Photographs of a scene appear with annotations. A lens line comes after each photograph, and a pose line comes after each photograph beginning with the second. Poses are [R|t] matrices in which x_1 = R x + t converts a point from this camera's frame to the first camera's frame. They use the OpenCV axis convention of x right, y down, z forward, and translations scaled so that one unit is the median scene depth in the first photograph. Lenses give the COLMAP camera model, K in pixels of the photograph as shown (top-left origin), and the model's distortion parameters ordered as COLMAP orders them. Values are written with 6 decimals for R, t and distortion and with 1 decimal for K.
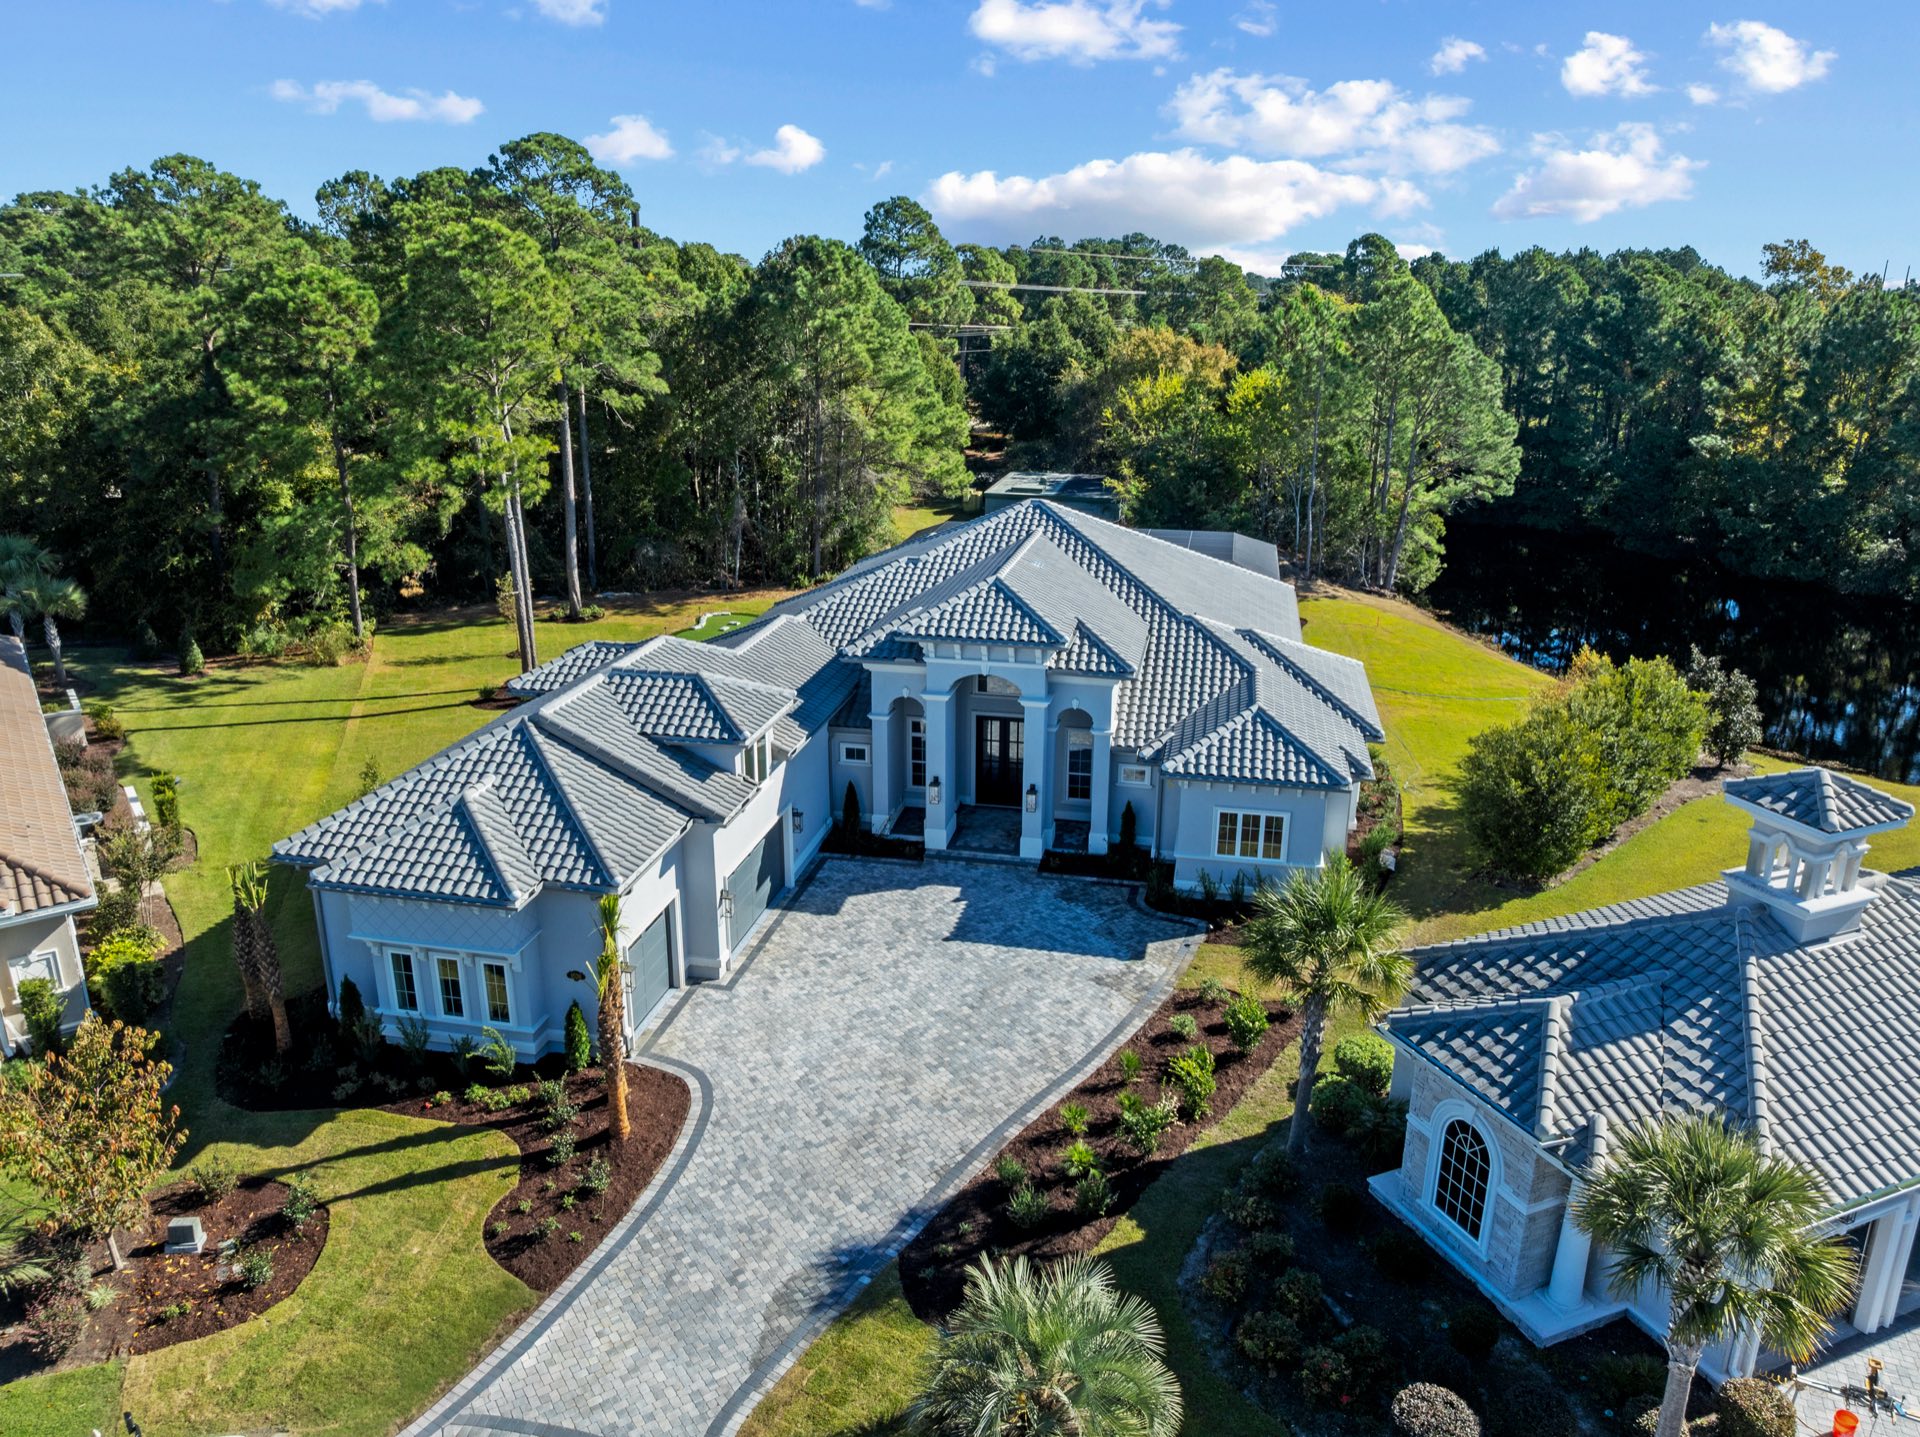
lens RADIAL K [[1361.8, 0, 960.0], [0, 1361.8, 718.5], [0, 0, 1]] dist [-0.035890, -0.005379]
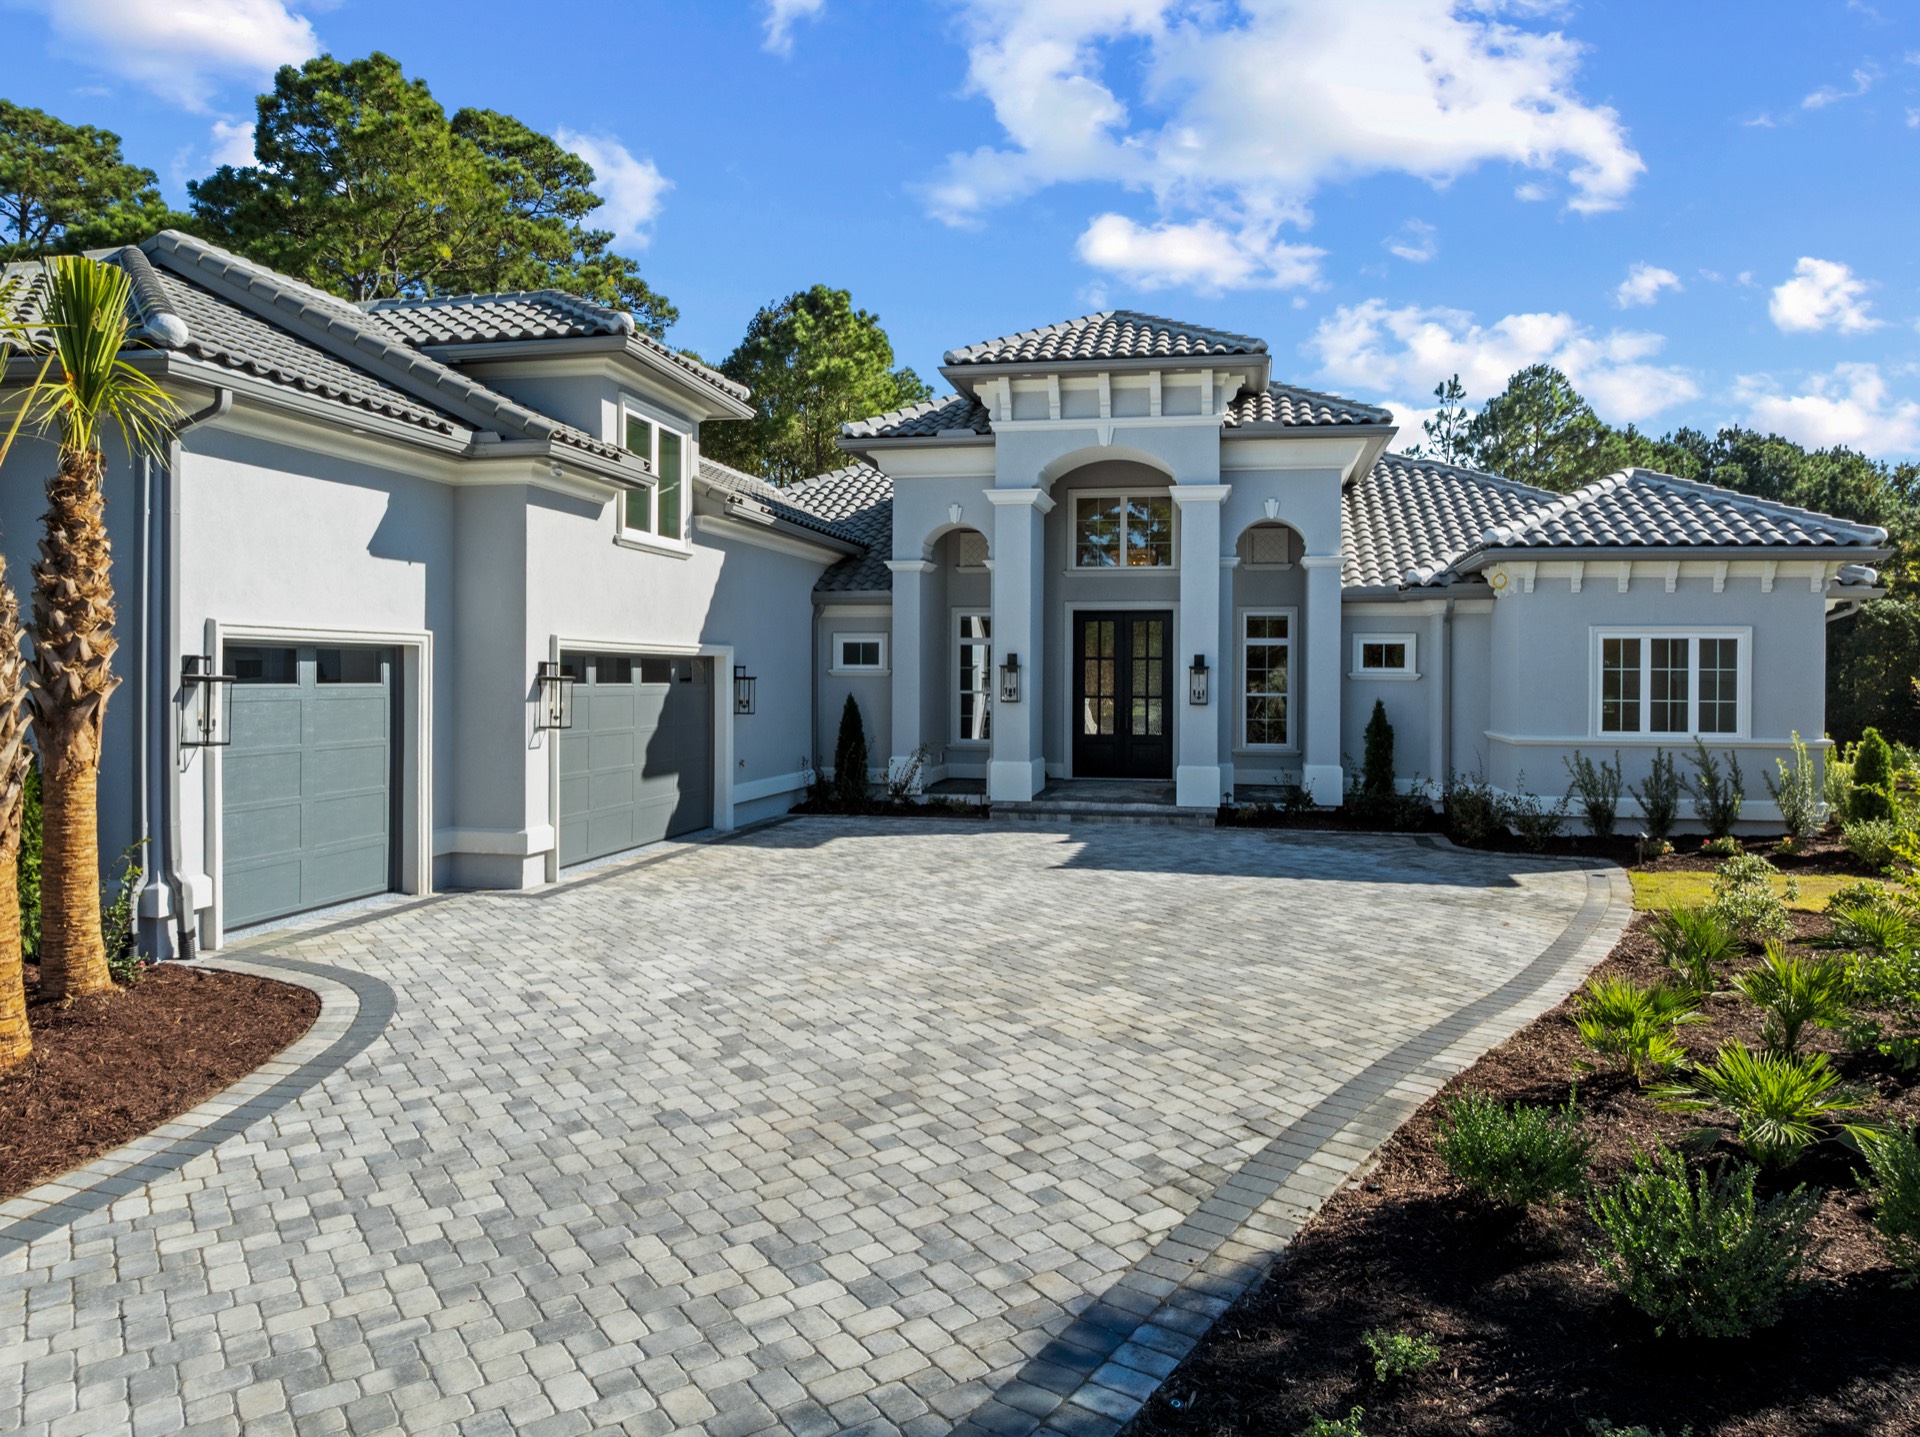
lens RADIAL K [[1370.5, 0, 953.7], [0, 1370.5, 688.3], [0, 0, 1]] dist [-0.032027, -0.006136]
pose [[0.999976, -0.002297, -0.006539, -0.044440], [0.000236, 0.954216, -0.299118, 0.258274], [0.006927, 0.299109, 0.954194, 0.591470]]
